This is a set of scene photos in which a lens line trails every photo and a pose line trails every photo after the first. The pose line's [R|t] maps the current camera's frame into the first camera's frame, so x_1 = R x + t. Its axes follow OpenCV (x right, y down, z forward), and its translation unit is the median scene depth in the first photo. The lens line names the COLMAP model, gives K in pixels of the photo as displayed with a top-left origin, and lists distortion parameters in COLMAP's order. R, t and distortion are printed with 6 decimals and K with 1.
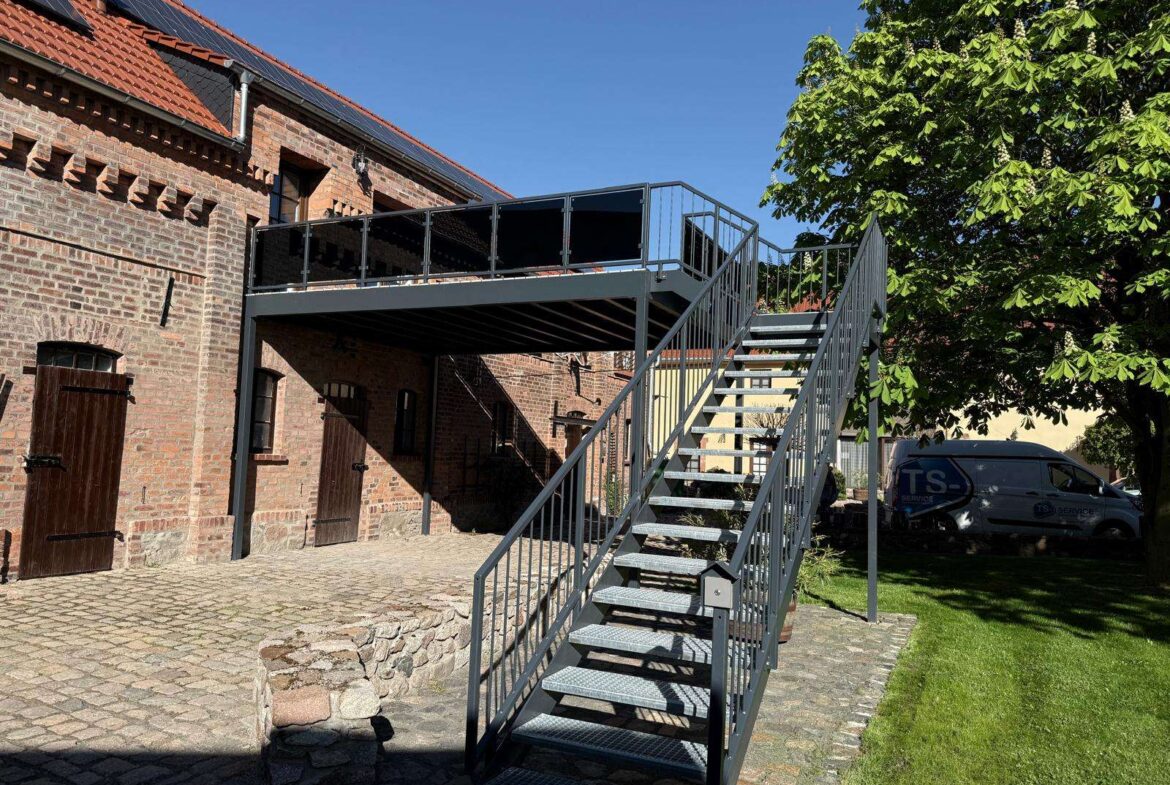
lens RADIAL K [[815.9, 0, 585.0], [0, 815.9, 392.5], [0, 0, 1]] dist [0.105468, -0.138261]
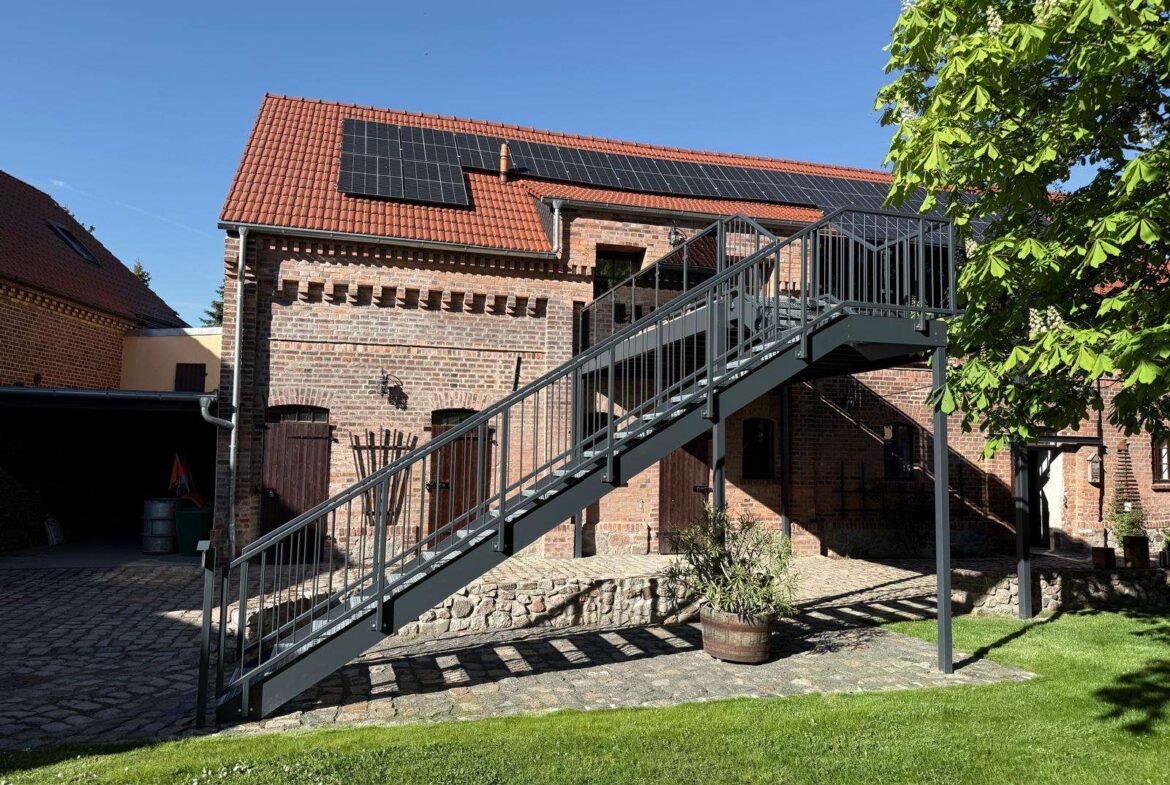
lens RADIAL K [[815.9, 0, 585.0], [0, 815.9, 392.5], [0, 0, 1]] dist [0.105468, -0.138261]
pose [[0.668402, -0.085742, -0.738842, 0.642578], [0.064504, 0.996273, -0.057263, 0.012669], [0.740998, -0.009384, 0.671442, 0.129959]]
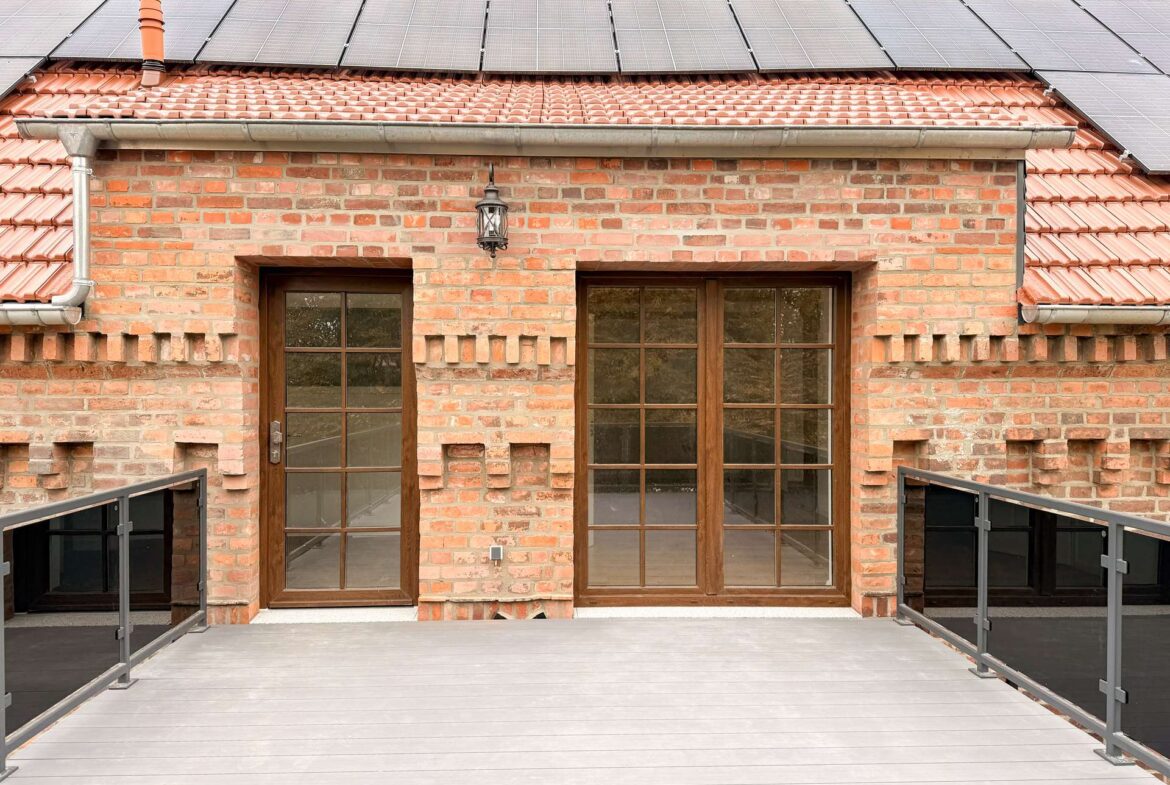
lens RADIAL K [[815.9, 0, 585.0], [0, 815.9, 392.5], [0, 0, 1]] dist [0.105468, -0.138261]
pose [[0.469237, -0.026484, -0.882675, 0.080912], [0.081001, 0.996627, 0.013158, -0.255855], [0.879349, -0.077672, 0.469800, 1.096464]]
